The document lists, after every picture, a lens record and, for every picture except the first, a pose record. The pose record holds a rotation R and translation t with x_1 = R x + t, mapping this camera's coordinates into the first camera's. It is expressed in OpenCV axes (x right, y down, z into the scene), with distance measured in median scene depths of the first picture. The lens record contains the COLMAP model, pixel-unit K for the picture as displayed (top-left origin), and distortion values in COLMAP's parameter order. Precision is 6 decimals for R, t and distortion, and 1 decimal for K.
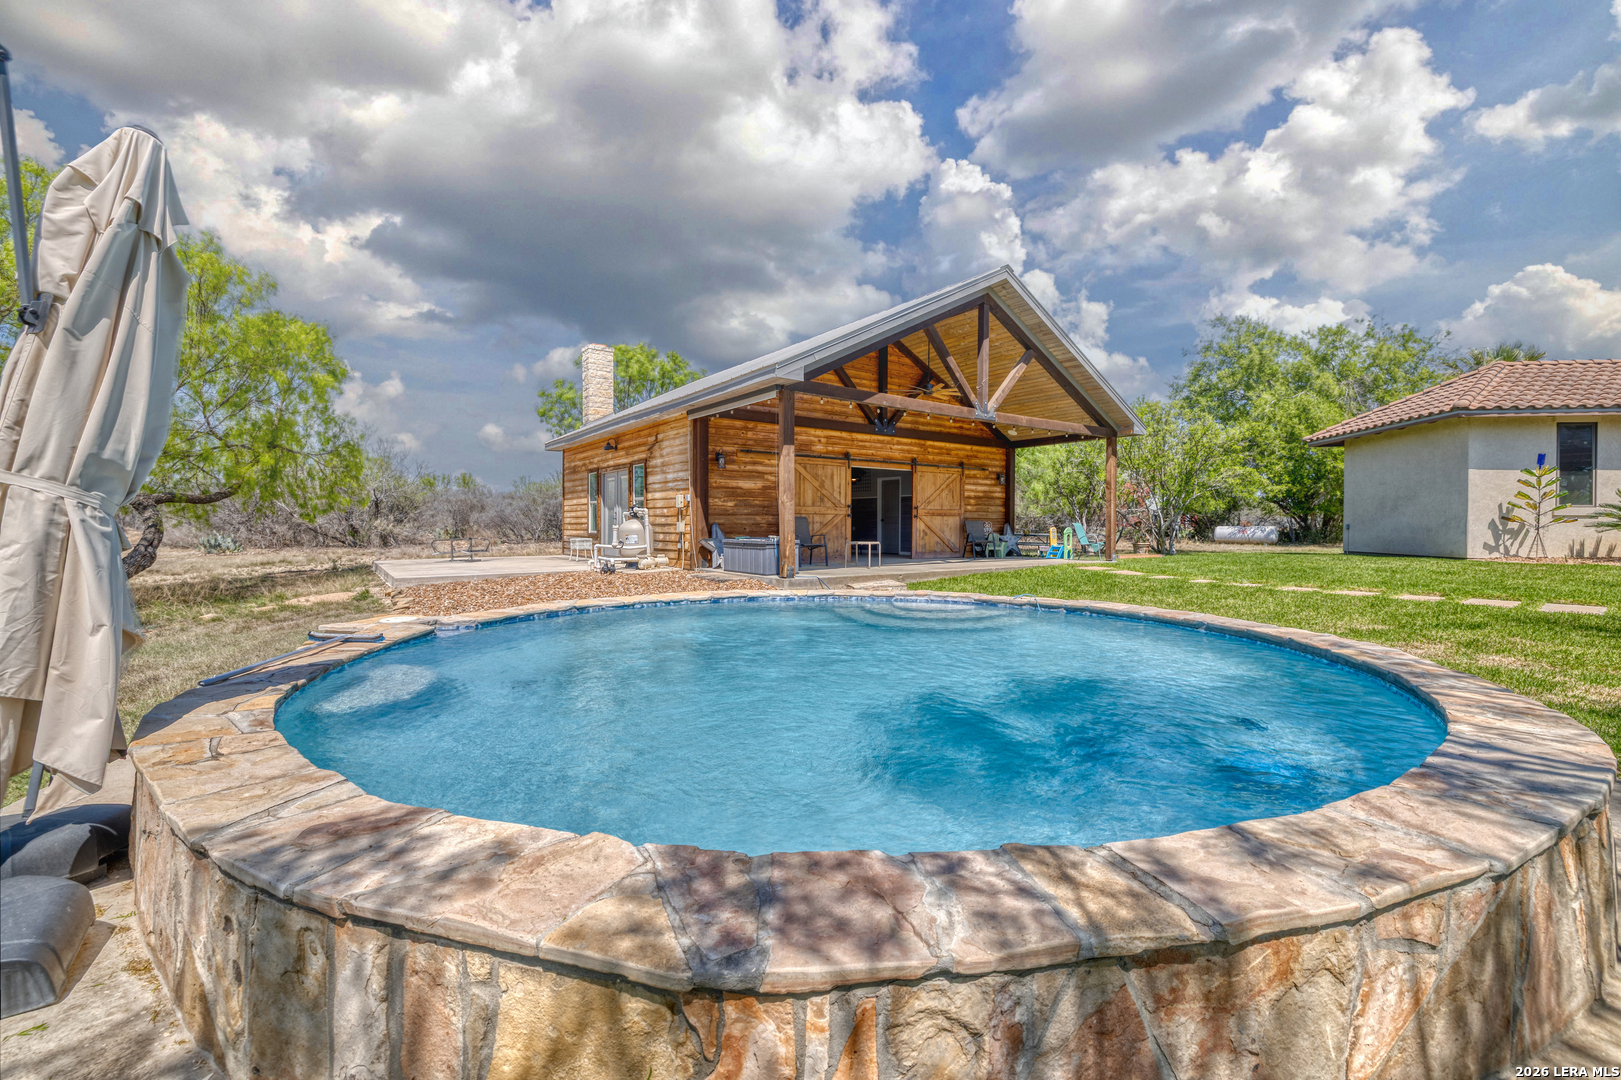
lens RADIAL K [[677.3, 0, 813.0], [0, 677.3, 535.1], [0, 0, 1]] dist [-0.002366, 0.000276]
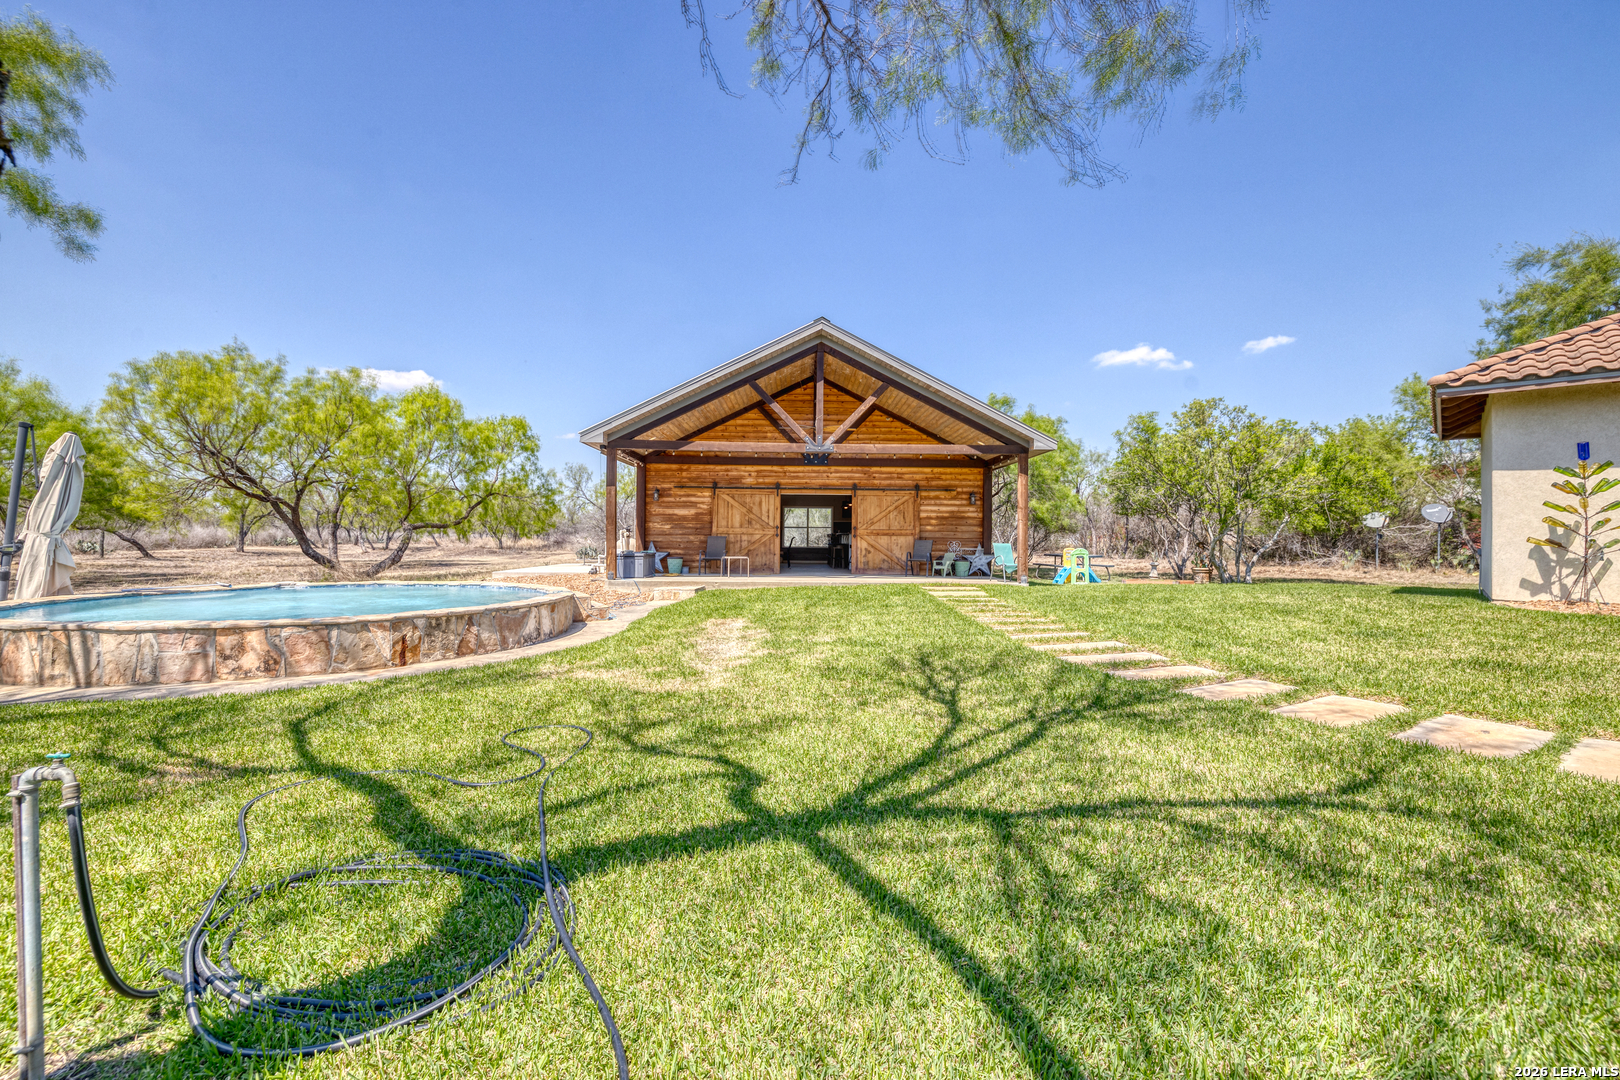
lens RADIAL K [[676.8, 0, 812.5], [0, 676.8, 535.1], [0, 0, 1]] dist [-0.002366, 0.000276]
pose [[0.824376, 0.002451, -0.566038, 0.784249], [-0.015934, 0.999695, -0.018877, -0.008100], [0.565819, 0.024581, 0.824163, 0.051875]]
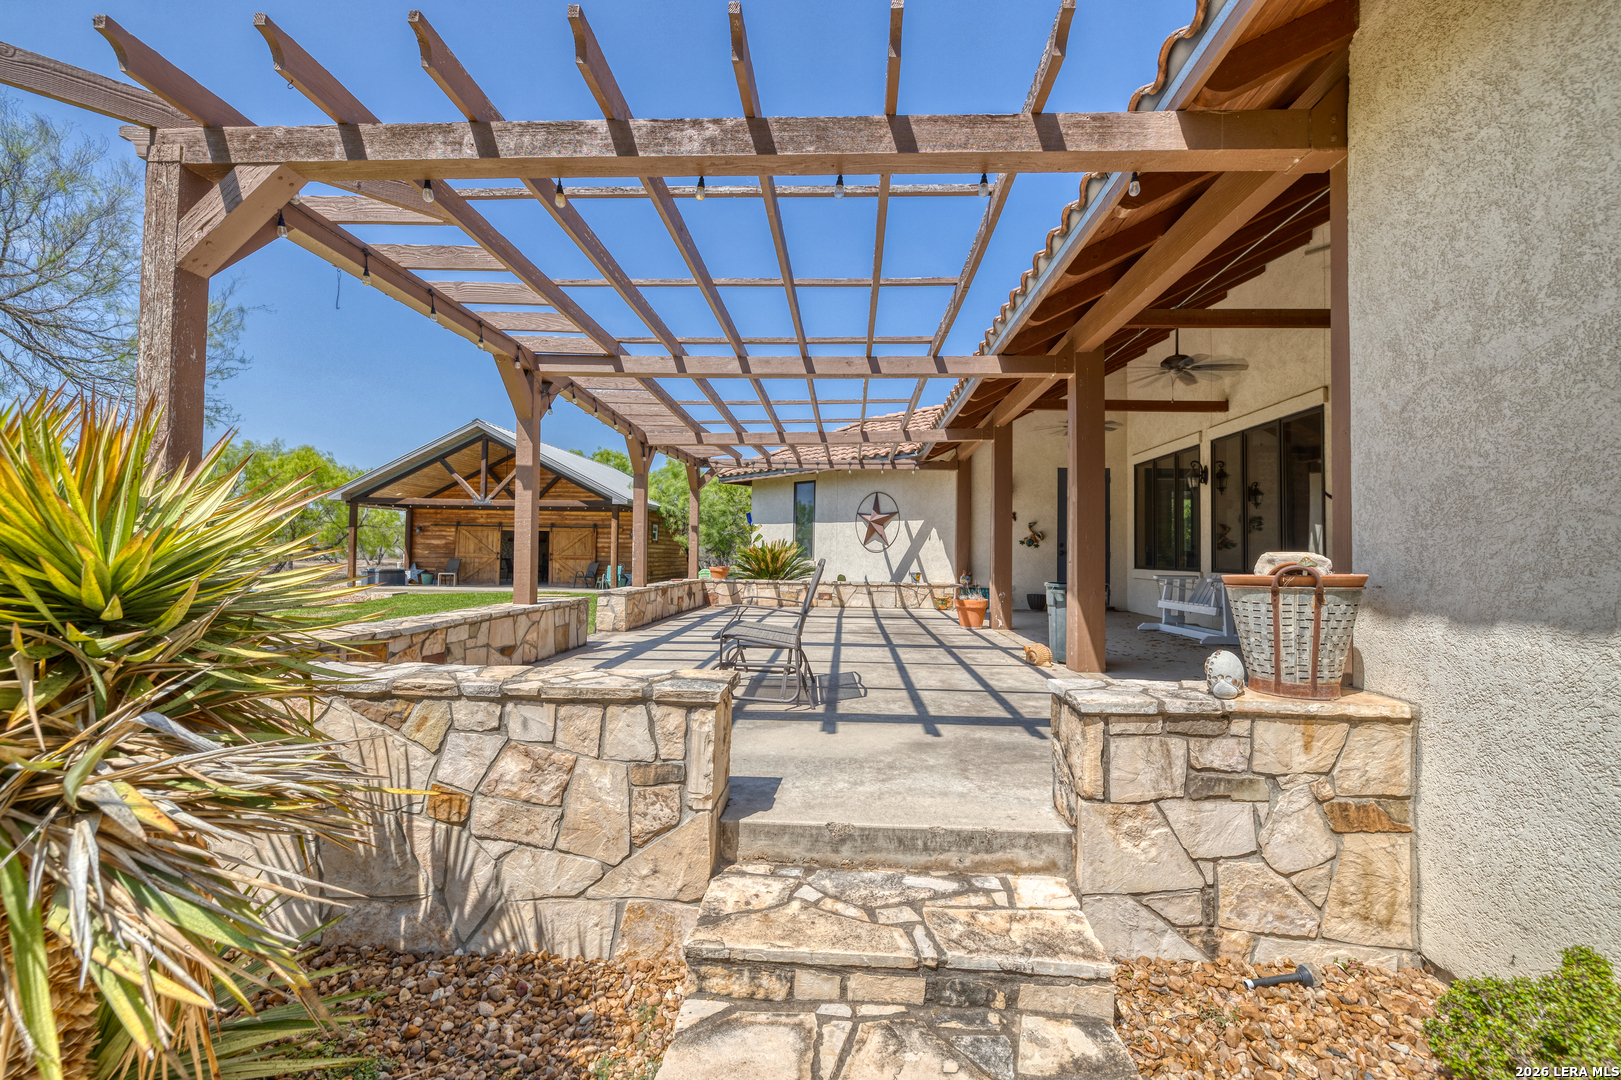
lens RADIAL K [[677.3, 0, 813.0], [0, 677.3, 535.1], [0, 0, 1]] dist [-0.002366, 0.000276]
pose [[0.771466, -0.009414, -0.636201, 1.769873], [-0.026511, 0.998547, -0.046923, -0.029776], [0.635718, 0.053066, 0.770095, 0.184140]]
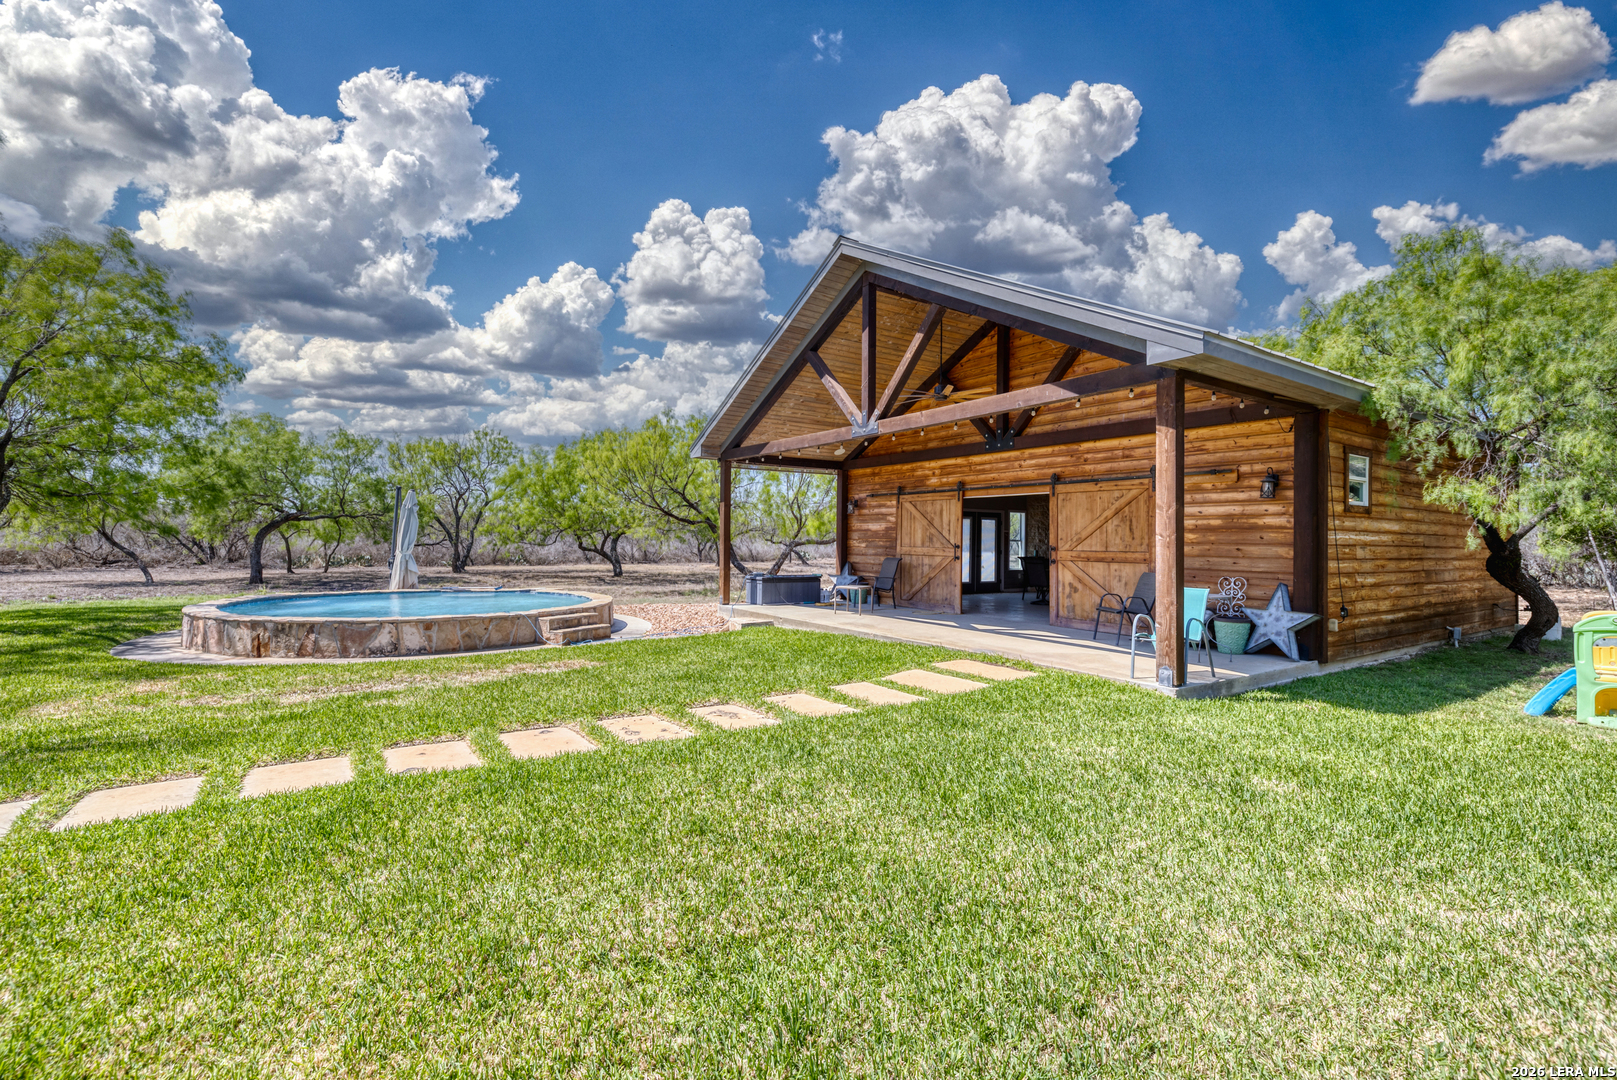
lens RADIAL K [[701.7, 0, 812.1], [0, 701.7, 530.6], [0, 0, 1]] dist [-0.000388, 0.000713]
pose [[-0.031996, -0.015535, -0.999367, 0.919340], [-0.028620, 0.999483, -0.014621, -0.044975], [0.999078, 0.028134, -0.032424, 0.854175]]
